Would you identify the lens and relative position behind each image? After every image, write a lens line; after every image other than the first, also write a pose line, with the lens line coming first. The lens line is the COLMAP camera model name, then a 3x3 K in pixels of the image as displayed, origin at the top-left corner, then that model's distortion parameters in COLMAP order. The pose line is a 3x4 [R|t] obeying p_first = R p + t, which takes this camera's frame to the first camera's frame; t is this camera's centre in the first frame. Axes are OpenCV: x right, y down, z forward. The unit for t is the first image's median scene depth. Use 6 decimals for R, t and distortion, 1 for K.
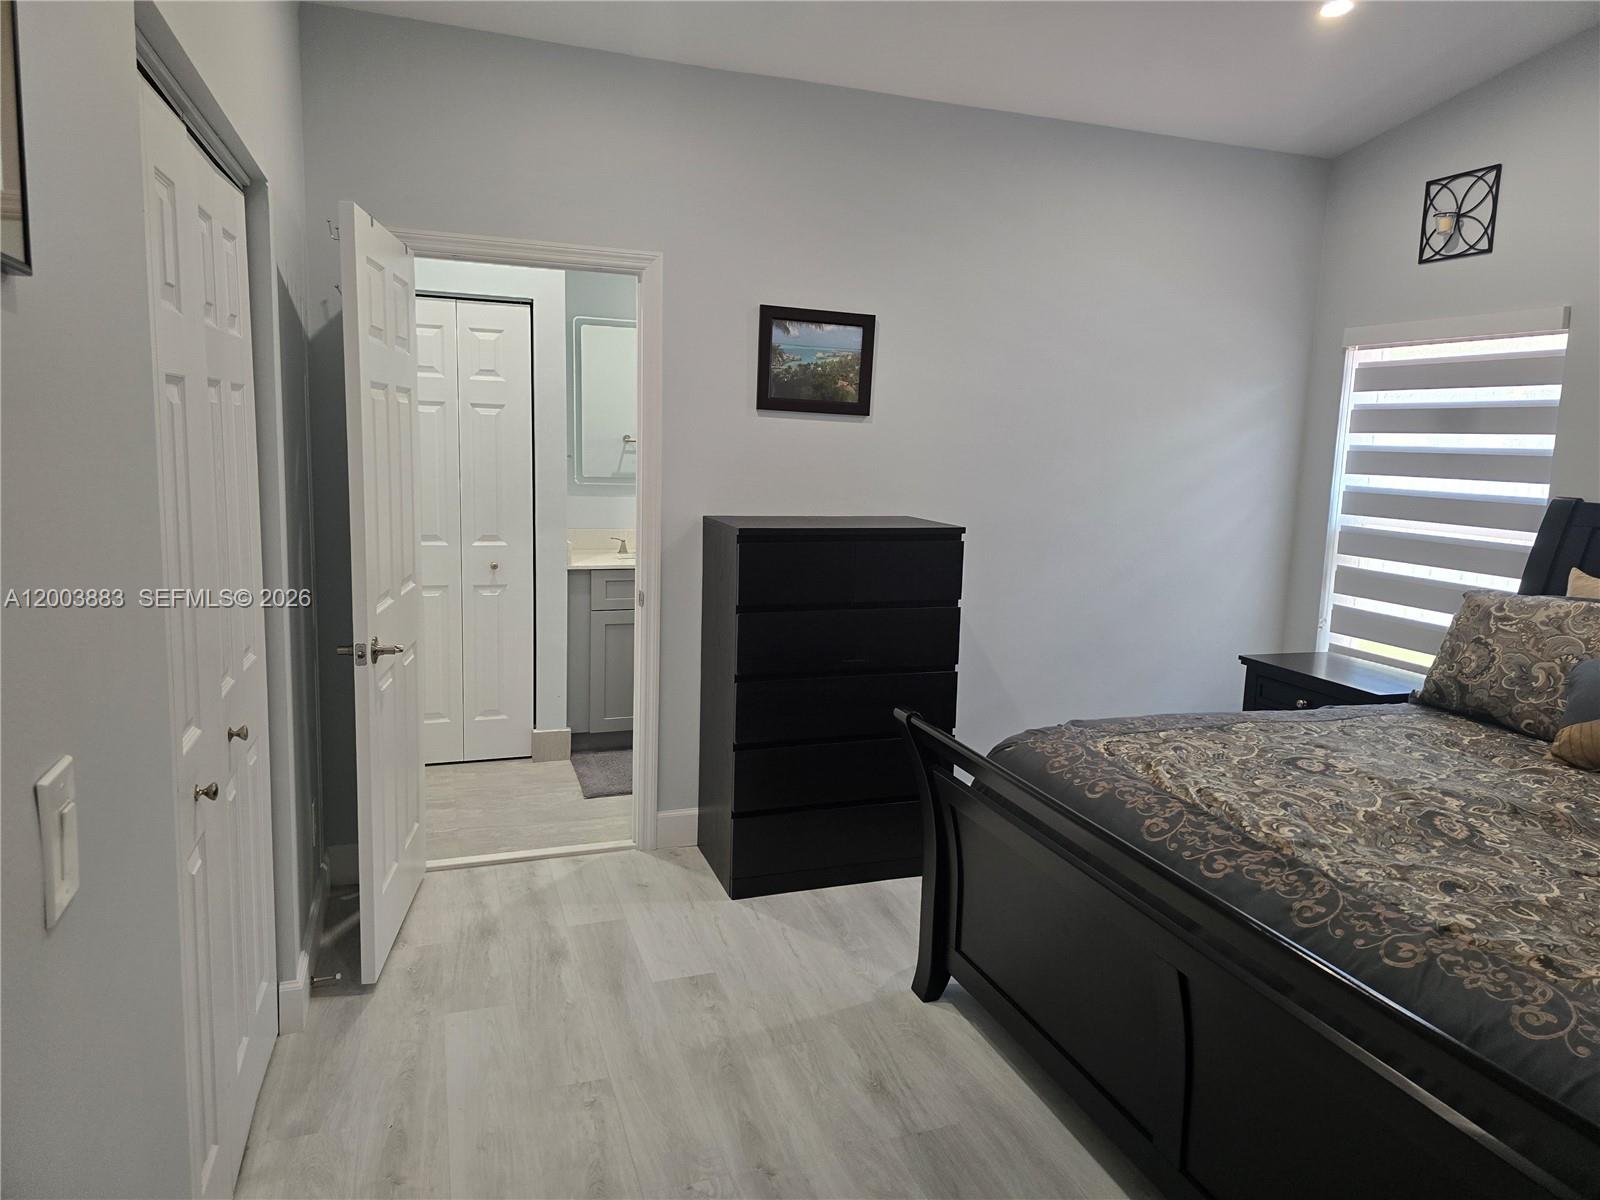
lens RADIAL K [[1065.2, 0, 800.0], [0, 1065.2, 600.0], [0, 0, 1]] dist [0.054306, -0.042869]
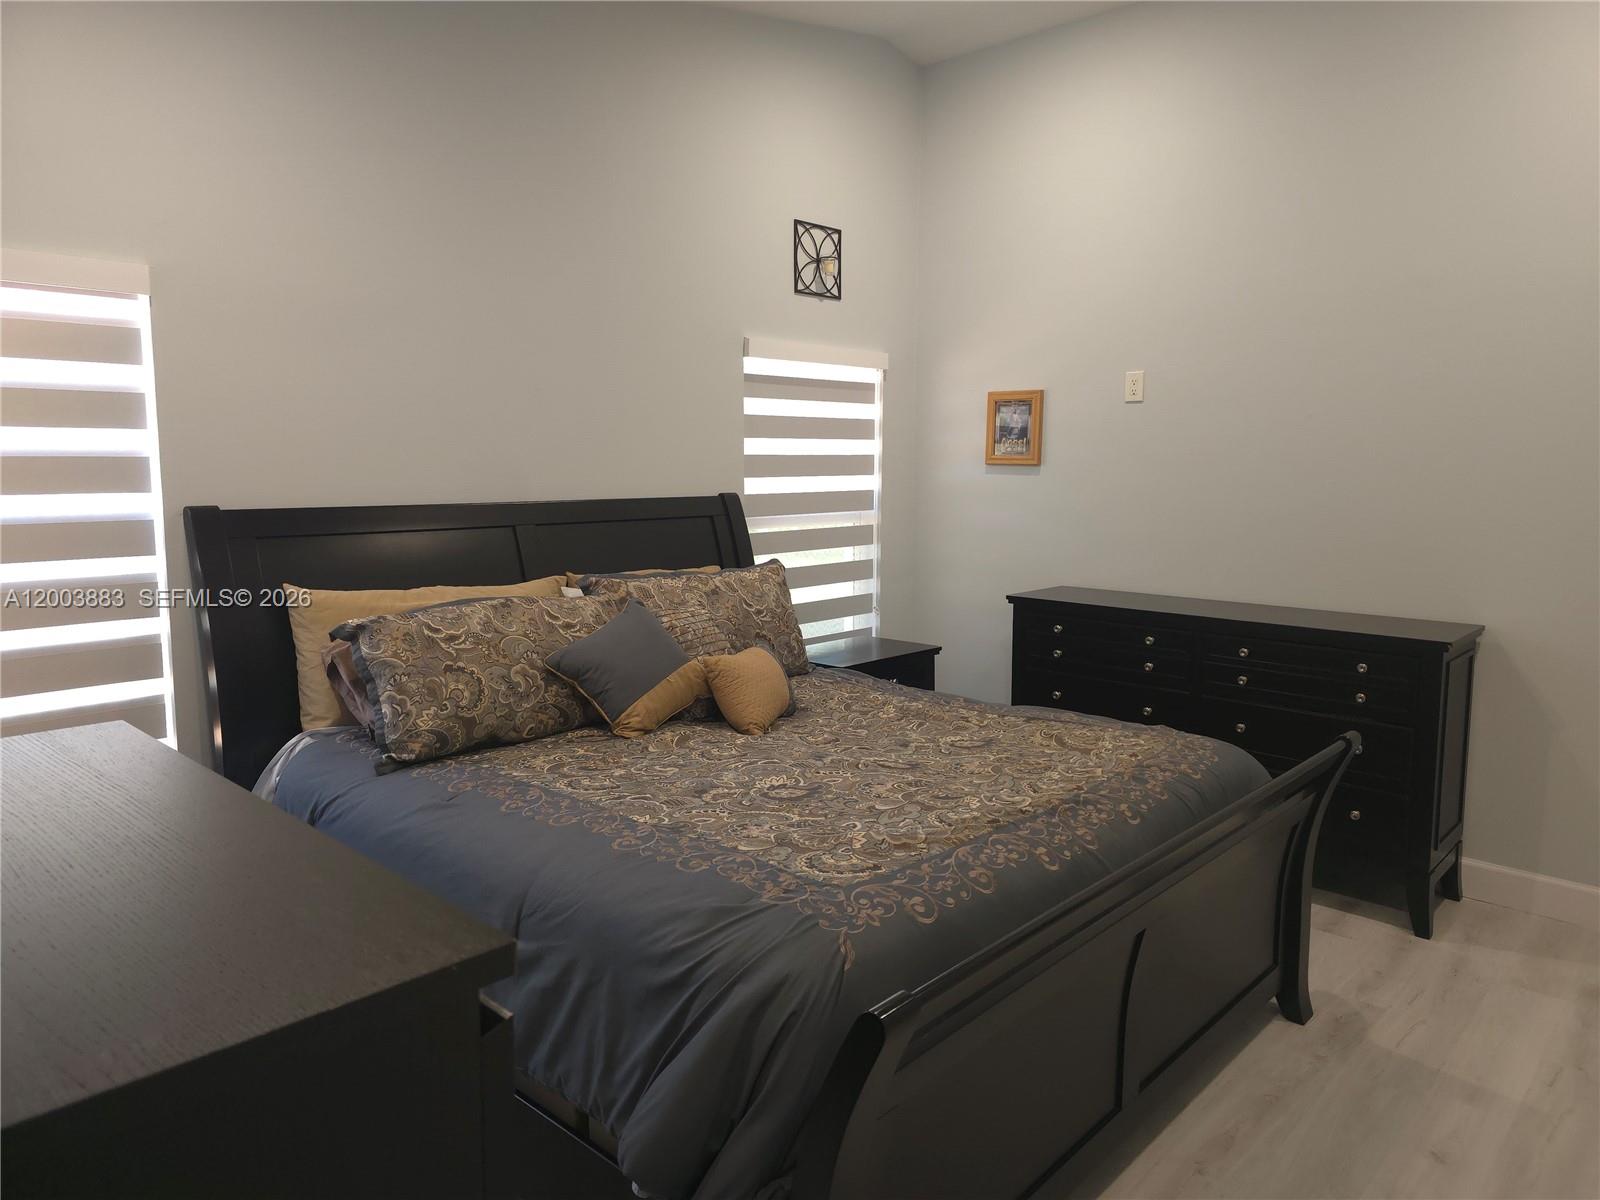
lens RADIAL K [[1073.2, 0, 798.8], [0, 1073.2, 478.1], [0, 0, 1]] dist [0.035181, -0.044332]
pose [[-0.456814, -0.050201, 0.888145, -0.364931], [0.124327, 0.985004, 0.119623, -0.236190], [-0.880832, 0.165066, -0.443722, 1.388379]]
